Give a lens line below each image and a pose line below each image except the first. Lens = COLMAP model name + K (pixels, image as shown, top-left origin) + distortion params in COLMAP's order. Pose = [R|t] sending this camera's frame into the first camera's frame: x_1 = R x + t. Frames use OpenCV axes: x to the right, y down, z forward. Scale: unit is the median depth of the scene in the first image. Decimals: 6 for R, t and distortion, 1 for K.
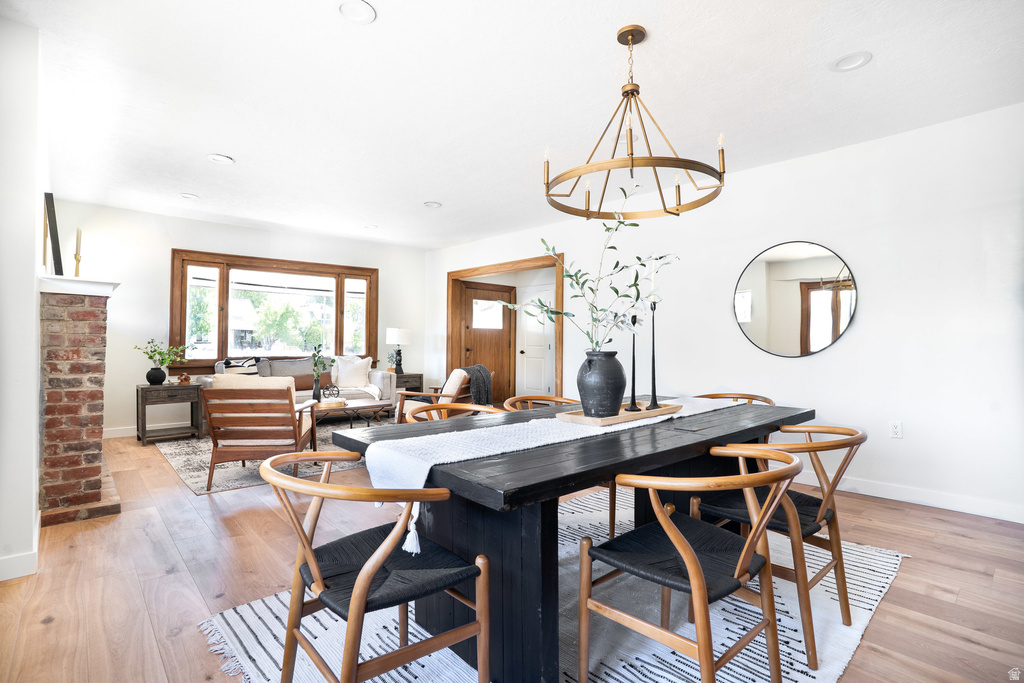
lens RADIAL K [[514.8, 0, 506.4], [0, 514.8, 342.8], [0, 0, 1]] dist [-0.072954, 0.032256]
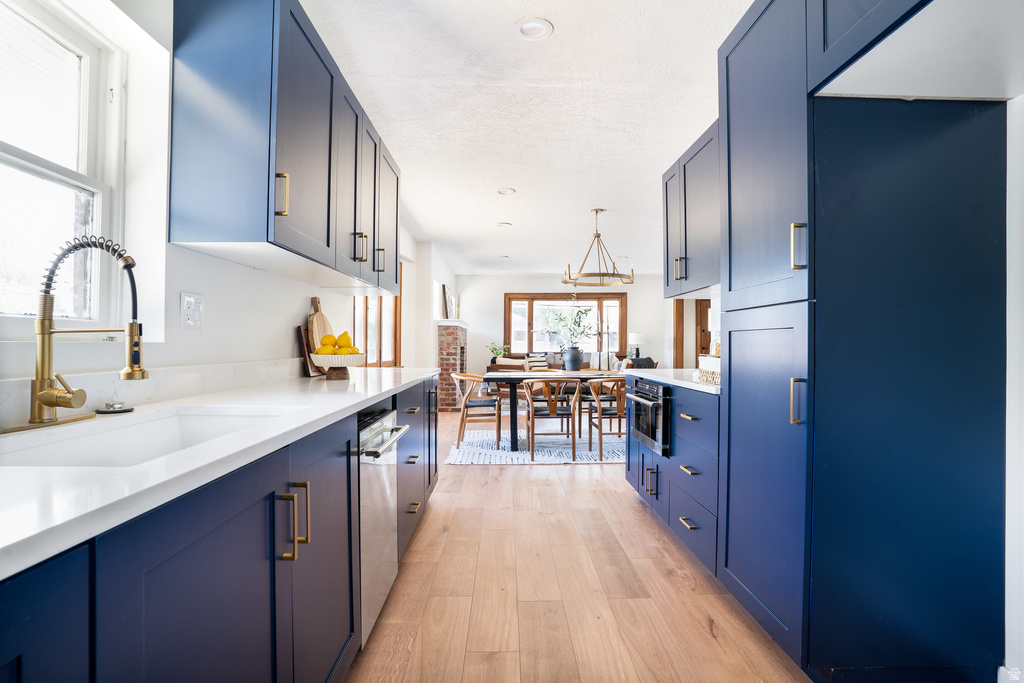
lens RADIAL K [[514.8, 0, 506.4], [0, 514.8, 342.8], [0, 0, 1]] dist [-0.072954, 0.032256]
pose [[0.755997, -0.004990, -0.654556, 0.577600], [0.005861, 0.999982, -0.000853, -0.001663], [0.654549, -0.003191, 0.756013, -0.430573]]
